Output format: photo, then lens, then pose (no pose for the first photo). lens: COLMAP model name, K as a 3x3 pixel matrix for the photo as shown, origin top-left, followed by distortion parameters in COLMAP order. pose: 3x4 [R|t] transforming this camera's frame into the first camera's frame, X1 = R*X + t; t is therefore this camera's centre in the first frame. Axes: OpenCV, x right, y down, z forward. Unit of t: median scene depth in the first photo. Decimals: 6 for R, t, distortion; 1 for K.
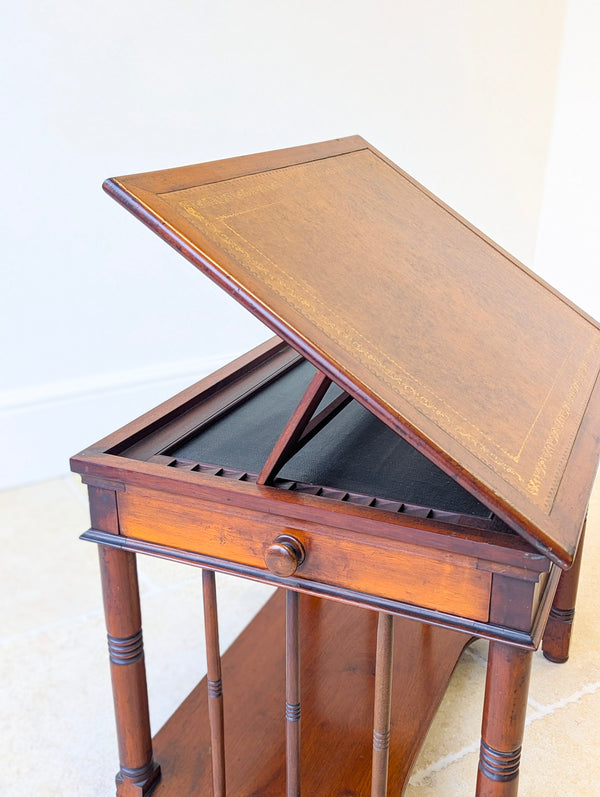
lens RADIAL K [[841.8, 0, 299.0], [0, 841.8, 399.4], [0, 0, 1]] dist [0.021247, 0.020650]
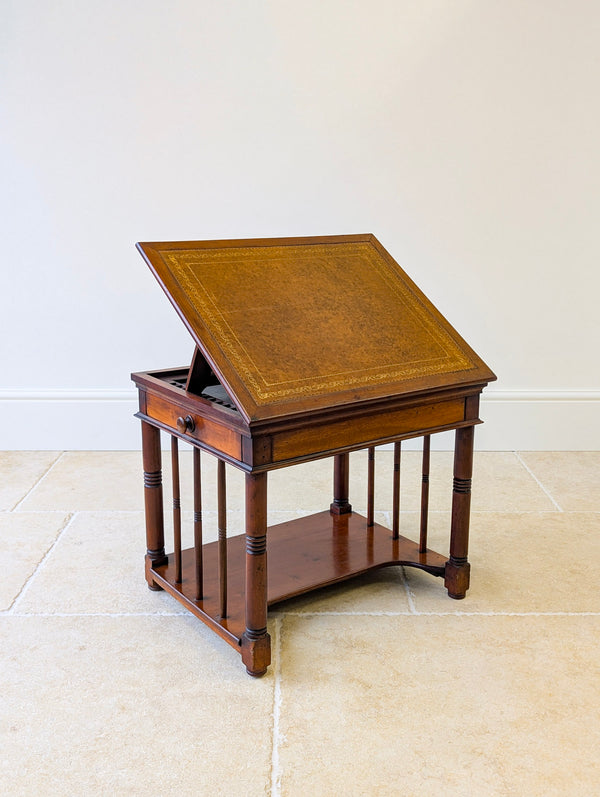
lens RADIAL K [[837.6, 0, 298.8], [0, 837.6, 394.8], [0, 0, 1]] dist [0.017088, 0.022215]
pose [[0.855813, 0.123818, -0.502248, 1.160816], [-0.186527, 0.979477, -0.076367, 0.206783], [0.482485, 0.159039, 0.861345, -0.605426]]
